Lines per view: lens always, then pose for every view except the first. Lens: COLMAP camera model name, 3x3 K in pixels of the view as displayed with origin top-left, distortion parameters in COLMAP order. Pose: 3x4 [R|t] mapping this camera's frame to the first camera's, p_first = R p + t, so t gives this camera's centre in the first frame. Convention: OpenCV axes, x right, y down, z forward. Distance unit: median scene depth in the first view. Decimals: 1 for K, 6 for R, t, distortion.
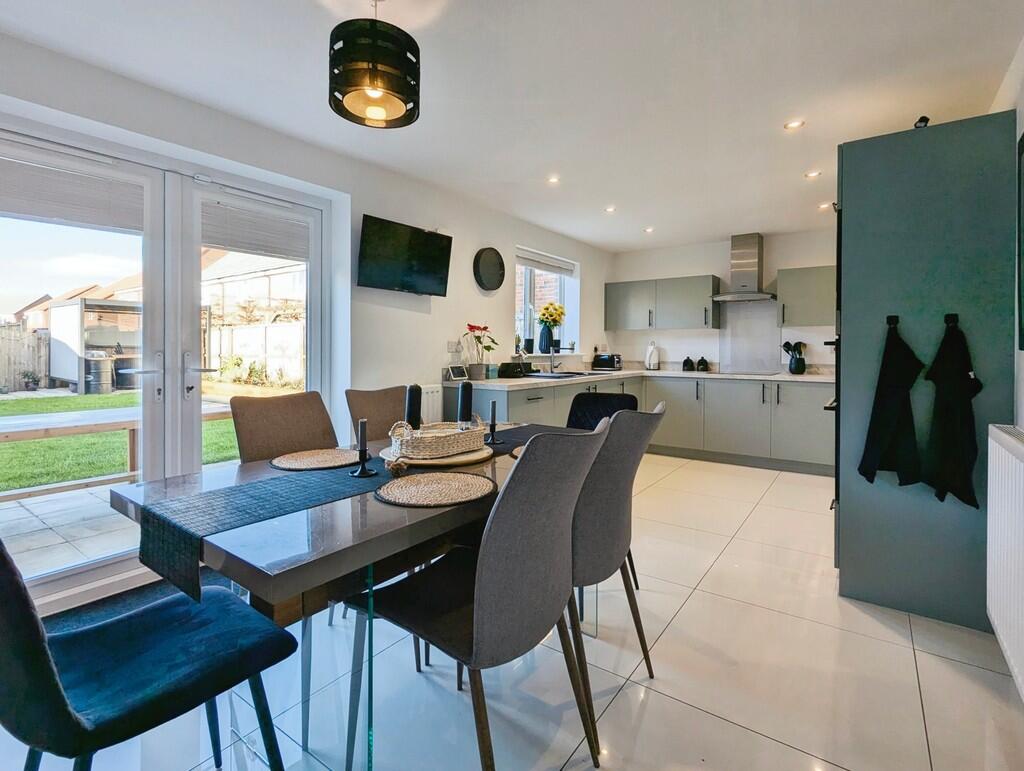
lens RADIAL K [[501.2, 0, 505.5], [0, 501.2, 373.1], [0, 0, 1]] dist [0.001635, -0.000300]
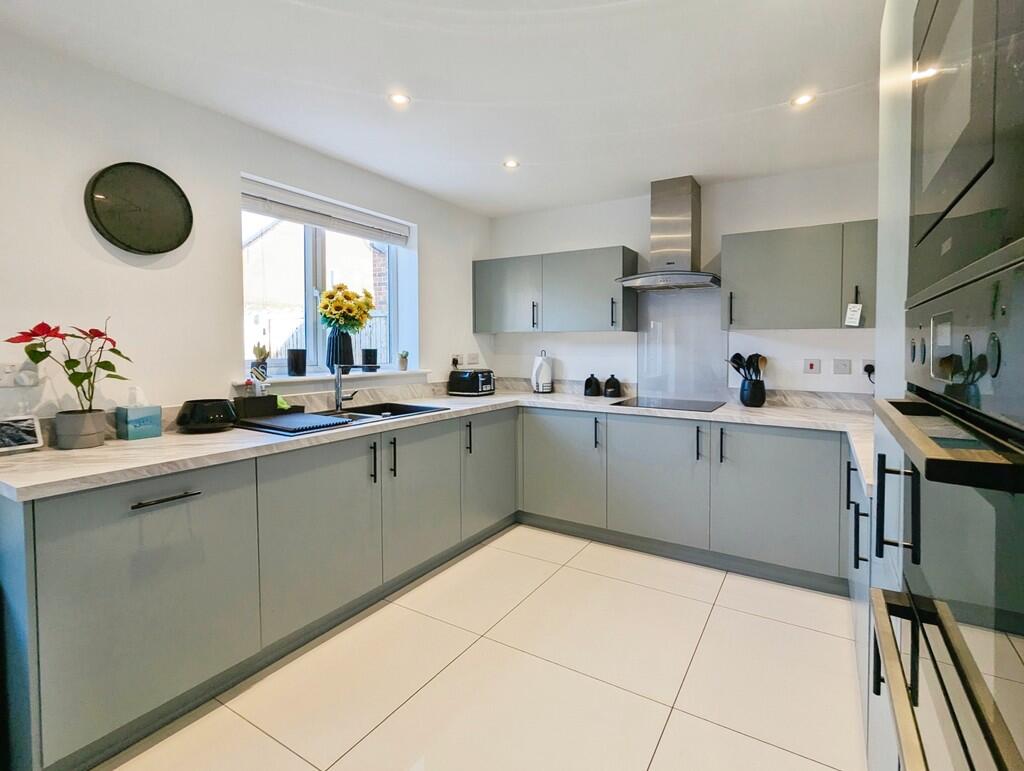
lens RADIAL K [[501.2, 0, 513.1], [0, 501.2, 370.8], [0, 0, 1]] dist [0.001635, -0.000300]
pose [[0.996646, -0.003381, 0.081770, 0.229153], [0.003286, 0.999994, 0.001288, -0.041746], [-0.081773, -0.001015, 0.996650, 0.394785]]
